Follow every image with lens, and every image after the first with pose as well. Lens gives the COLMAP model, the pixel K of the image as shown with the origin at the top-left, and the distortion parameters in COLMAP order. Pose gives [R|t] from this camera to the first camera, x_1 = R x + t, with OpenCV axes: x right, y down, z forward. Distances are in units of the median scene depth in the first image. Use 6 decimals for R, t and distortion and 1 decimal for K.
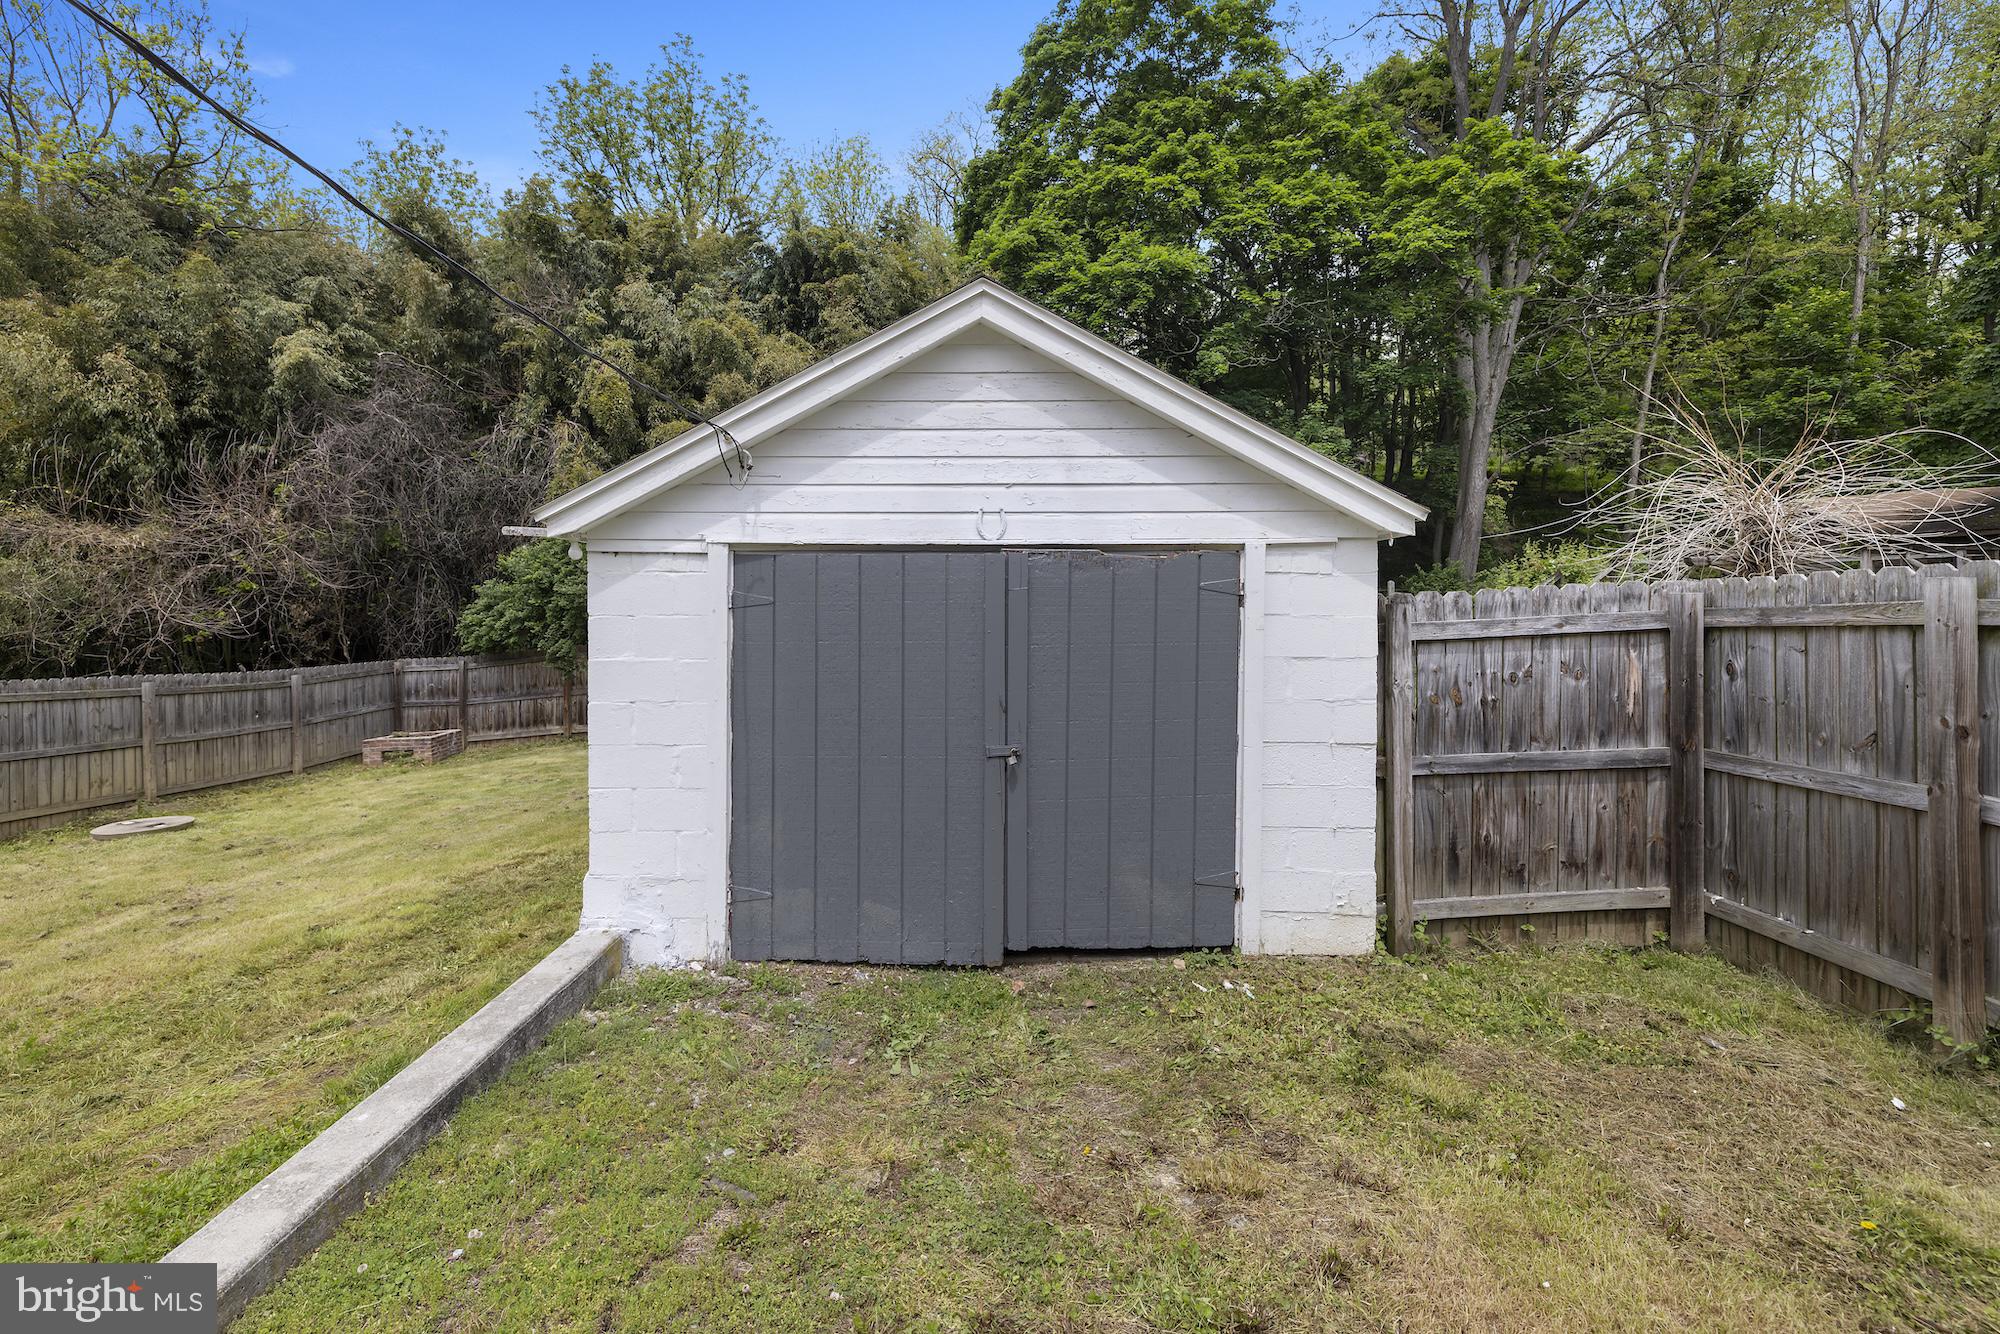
lens RADIAL K [[880.0, 0, 996.9], [0, 880.0, 625.2], [0, 0, 1]] dist [0.005661, 0.000614]
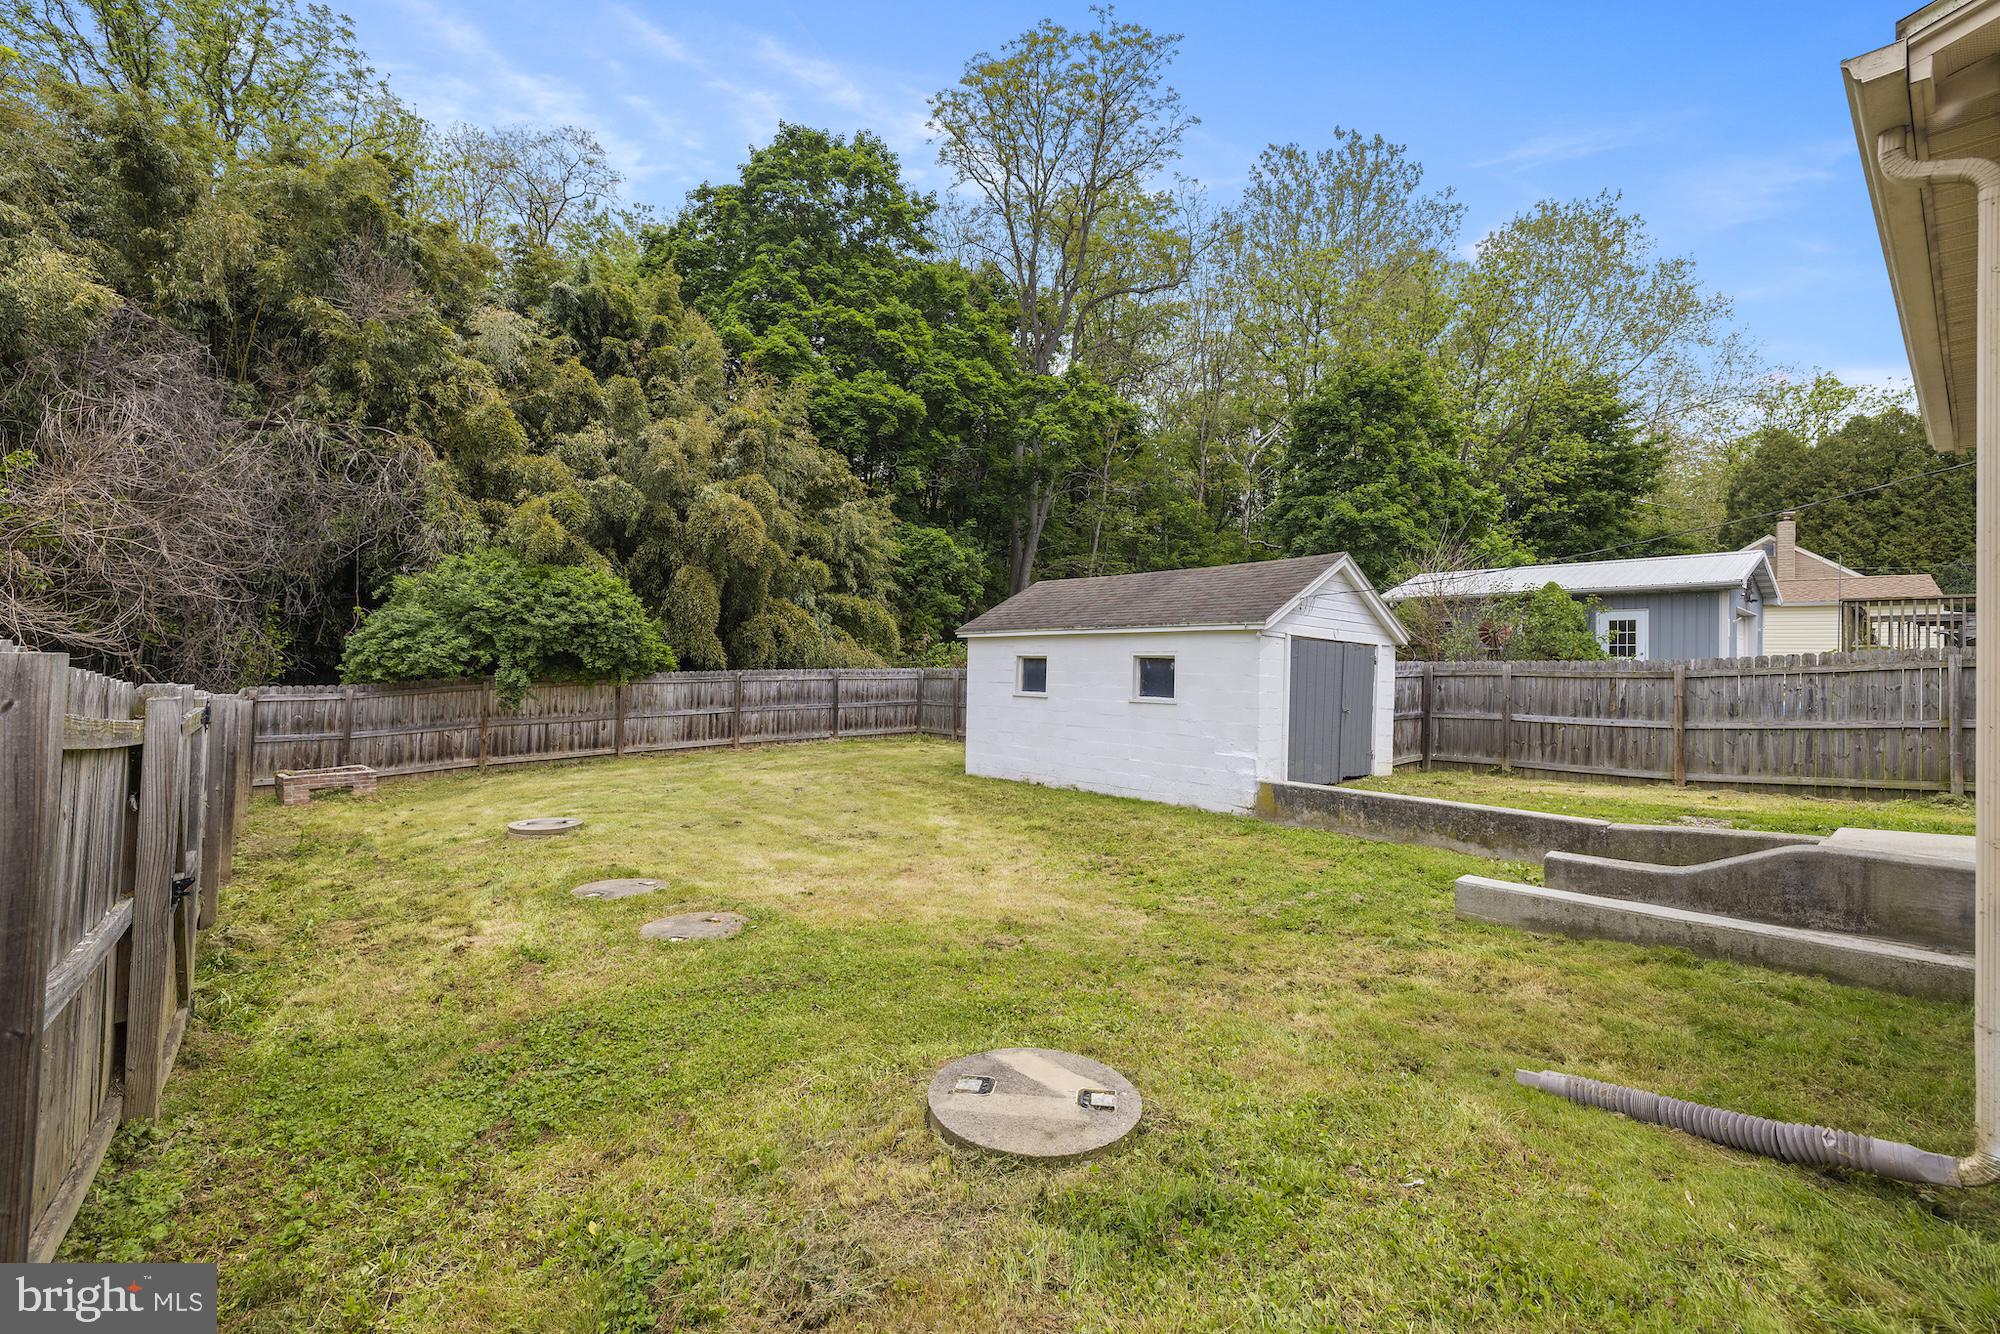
lens RADIAL K [[880.0, 0, 997.2], [0, 880.0, 672.7], [0, 0, 1]] dist [0.005661, 0.000614]
pose [[0.747514, 0.029604, 0.663587, -0.708445], [-0.023221, 0.999560, -0.018435, 0.024294], [-0.663841, -0.001629, 0.747872, -0.111502]]
